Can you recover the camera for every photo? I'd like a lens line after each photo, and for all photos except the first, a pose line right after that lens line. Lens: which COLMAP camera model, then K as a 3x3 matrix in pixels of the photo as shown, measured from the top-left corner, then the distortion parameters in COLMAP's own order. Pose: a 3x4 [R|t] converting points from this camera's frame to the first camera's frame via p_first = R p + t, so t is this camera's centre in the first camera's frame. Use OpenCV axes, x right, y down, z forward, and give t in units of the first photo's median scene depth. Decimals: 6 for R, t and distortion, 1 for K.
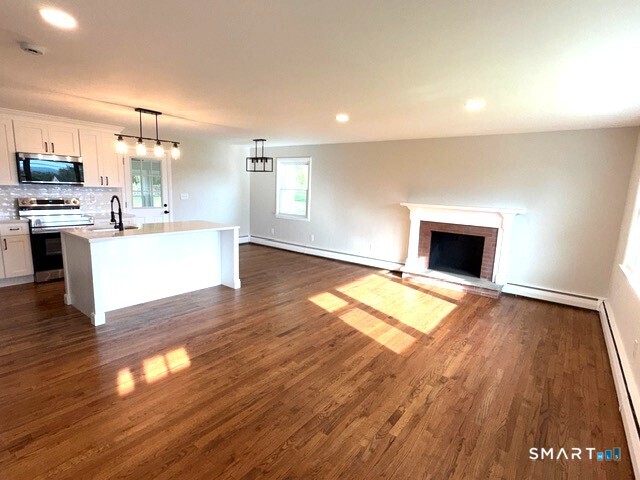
lens RADIAL K [[328.0, 0, 320.0], [0, 328.0, 240.0], [0, 0, 1]] dist [0.000905, 0.000251]
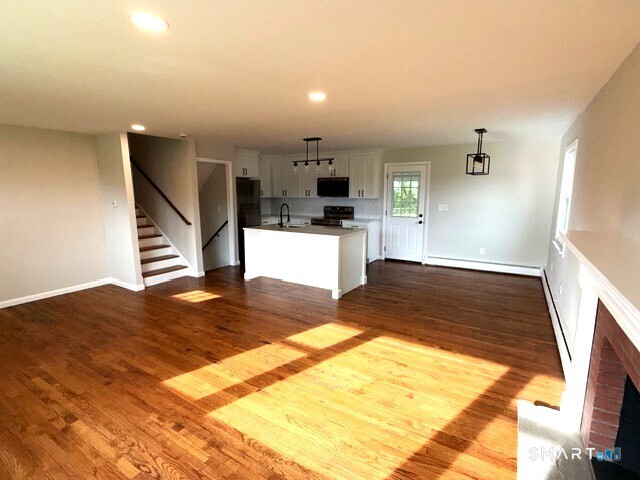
lens RADIAL K [[318.2, 0, 318.4], [0, 318.2, 240.7], [0, 0, 1]] dist [0.002938, -0.000640]
pose [[0.099486, 0.117561, -0.988070, 0.688429], [-0.154556, 0.982770, 0.101368, -0.116758], [0.982962, 0.142627, 0.115942, 0.845244]]
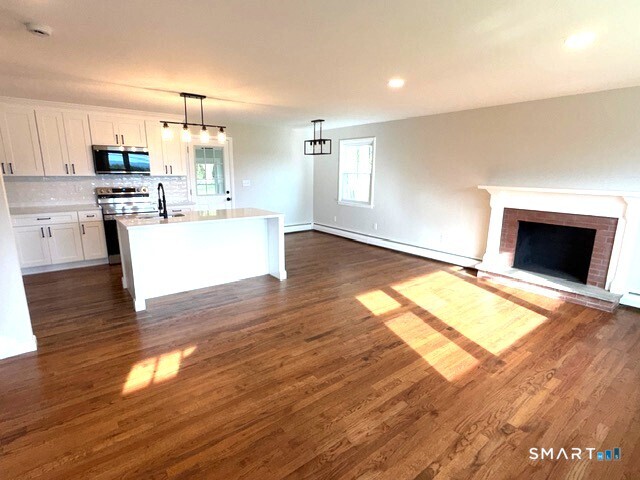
lens RADIAL K [[328.5, 0, 318.2], [0, 328.5, 239.7], [0, 0, 1]] dist [0.000319, 0.000693]
pose [[0.967166, 0.024133, -0.252998, 0.084559], [-0.013850, 0.999007, 0.042346, -0.009799], [0.253769, -0.037452, 0.966540, 0.121575]]
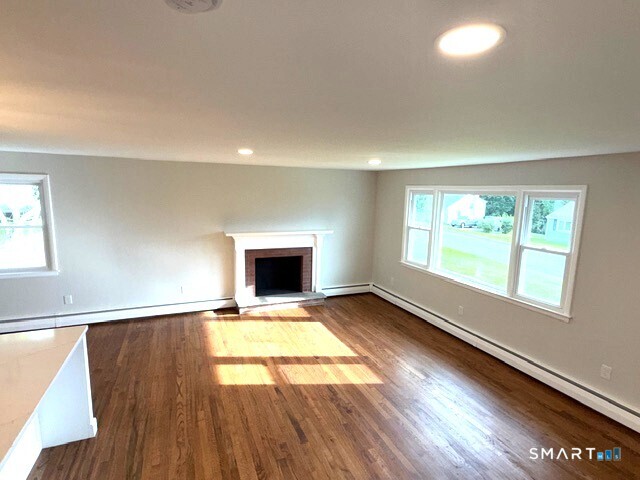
lens RADIAL K [[341.2, 0, 319.3], [0, 341.2, 241.3], [0, 0, 1]] dist [-0.000733, 0.000882]
pose [[0.488541, -0.154743, 0.858710, -0.529685], [0.136420, 0.985591, 0.099995, -0.185324], [-0.861810, 0.068293, 0.502612, 0.376625]]
